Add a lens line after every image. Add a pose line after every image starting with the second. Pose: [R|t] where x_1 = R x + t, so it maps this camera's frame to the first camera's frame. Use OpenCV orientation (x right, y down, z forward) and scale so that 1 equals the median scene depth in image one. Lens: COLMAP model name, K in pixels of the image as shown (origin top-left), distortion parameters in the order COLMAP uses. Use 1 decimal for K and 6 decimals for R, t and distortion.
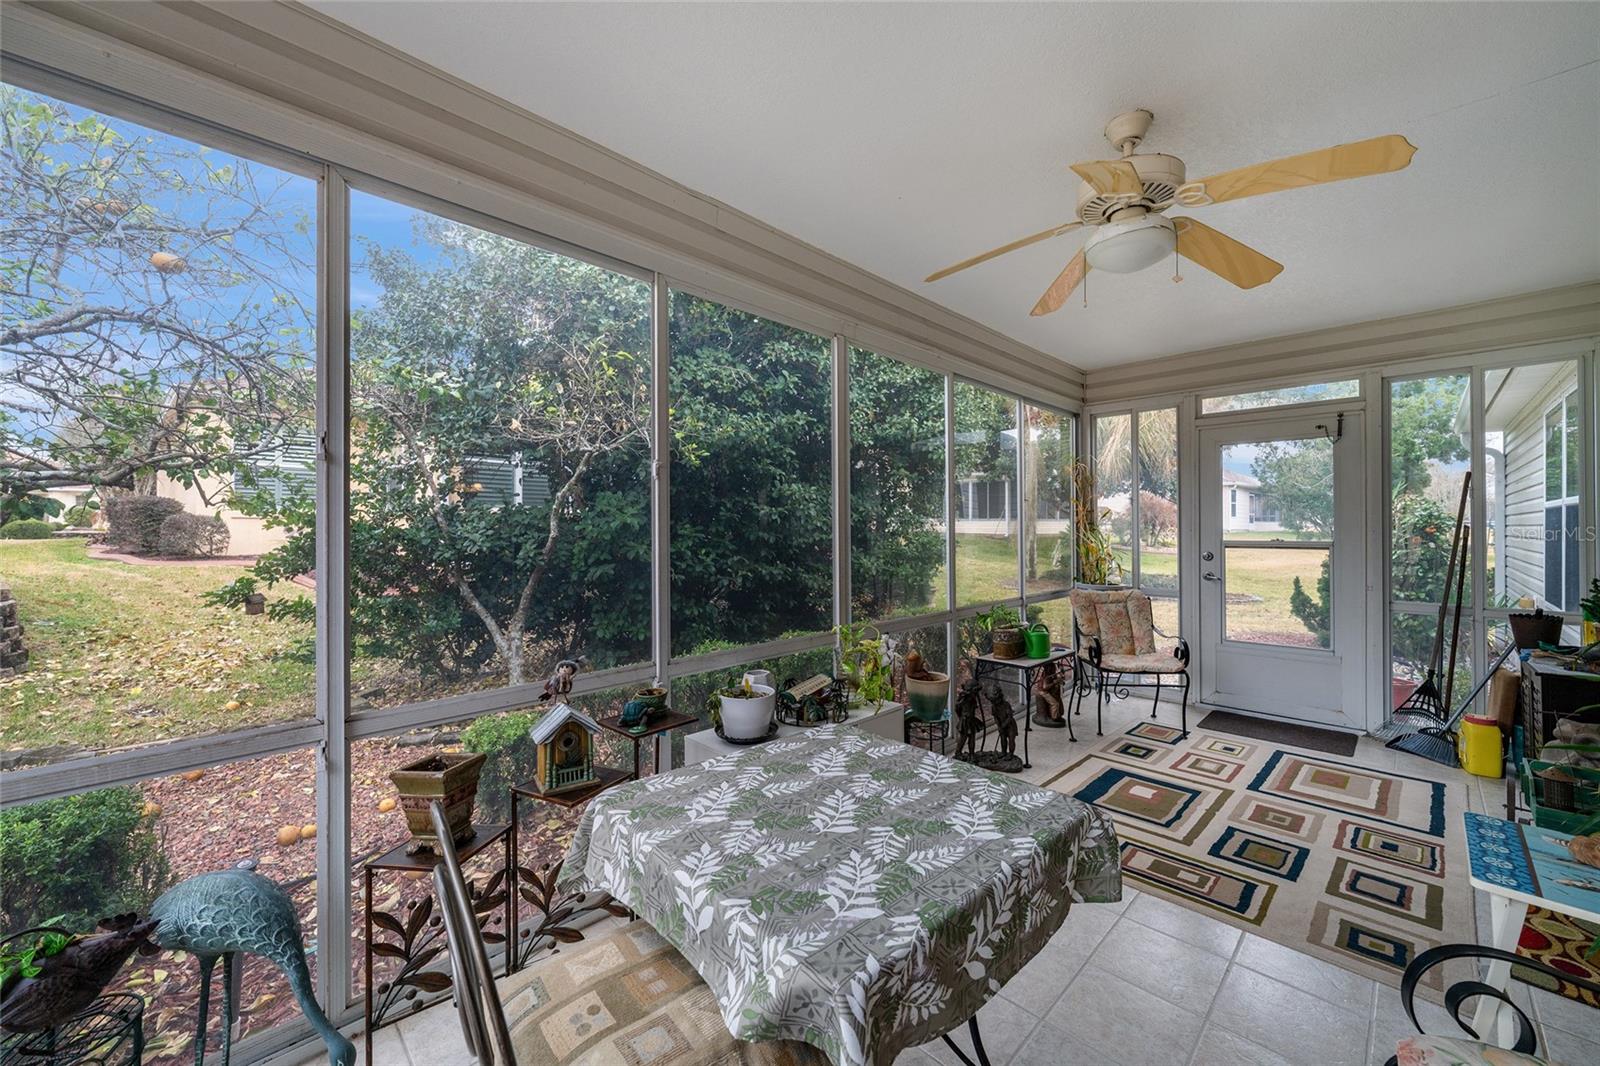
lens RADIAL K [[624.1, 0, 762.5], [0, 624.1, 525.6], [0, 0, 1]] dist [0.003342, -0.000450]
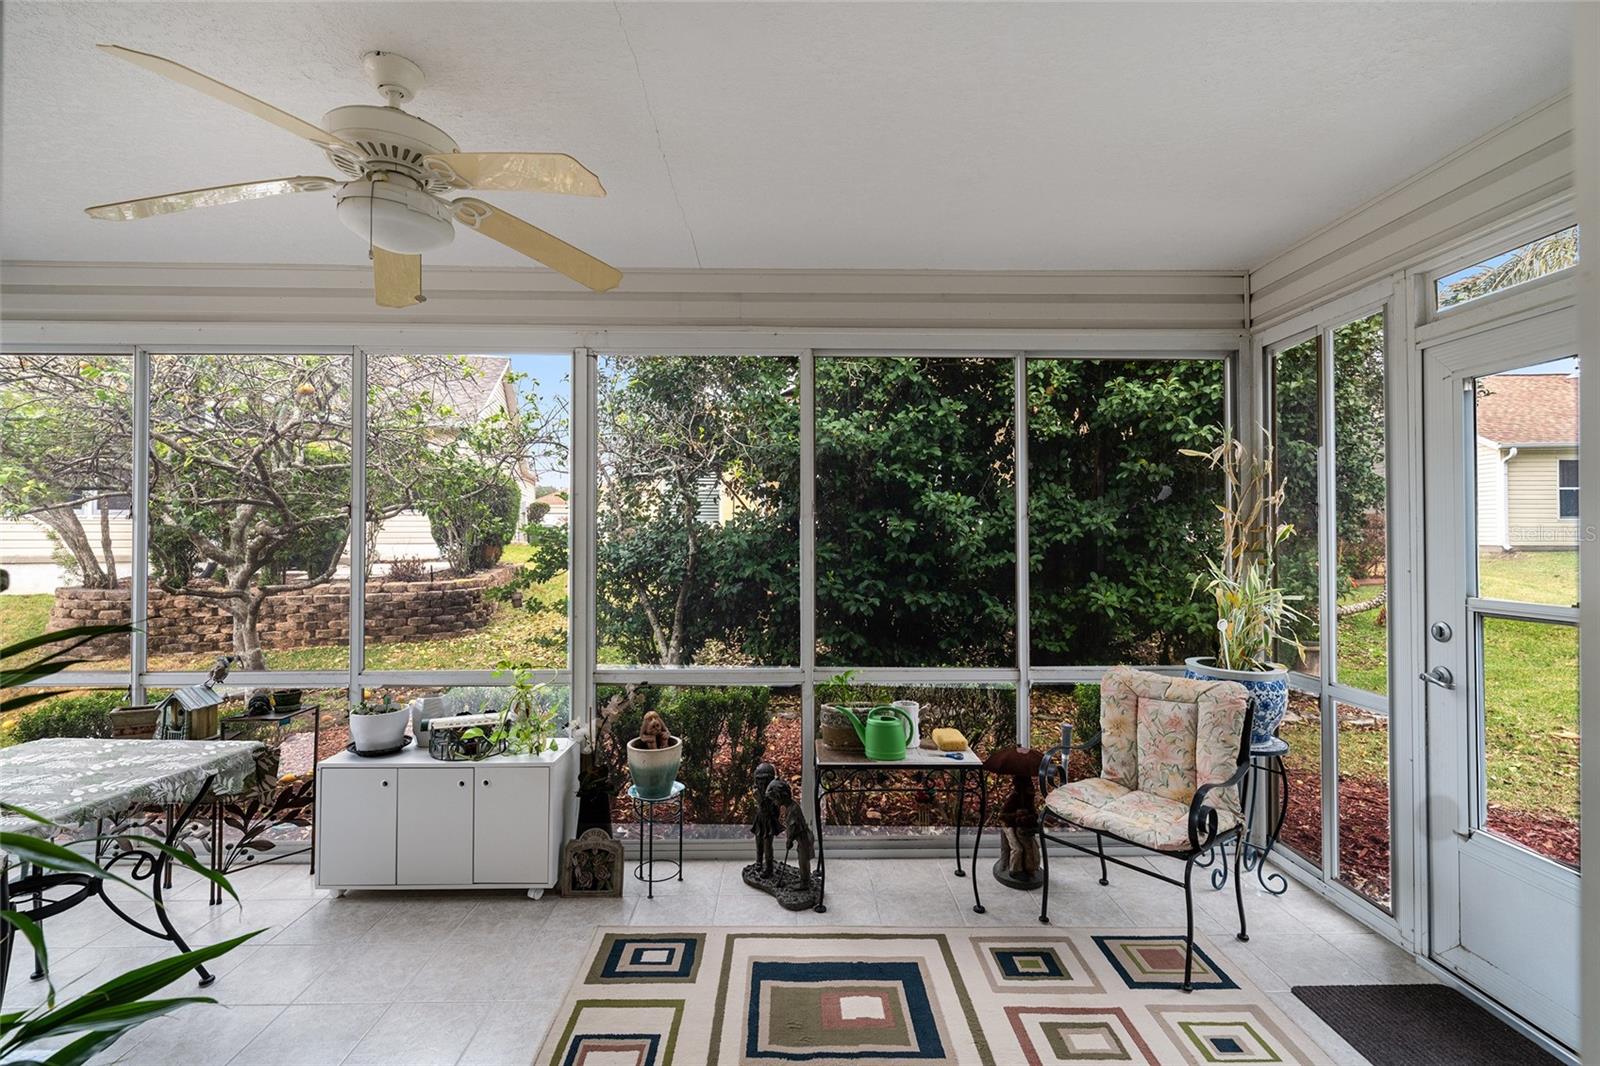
lens RADIAL K [[667.5, 0, 796.6], [0, 667.5, 528.6], [0, 0, 1]] dist [0.001877, 0.000255]
pose [[0.719365, -0.002609, -0.694628, 0.869890], [0.002868, 0.999996, -0.000787, -0.031234], [0.694627, -0.001426, 0.719369, 0.422669]]
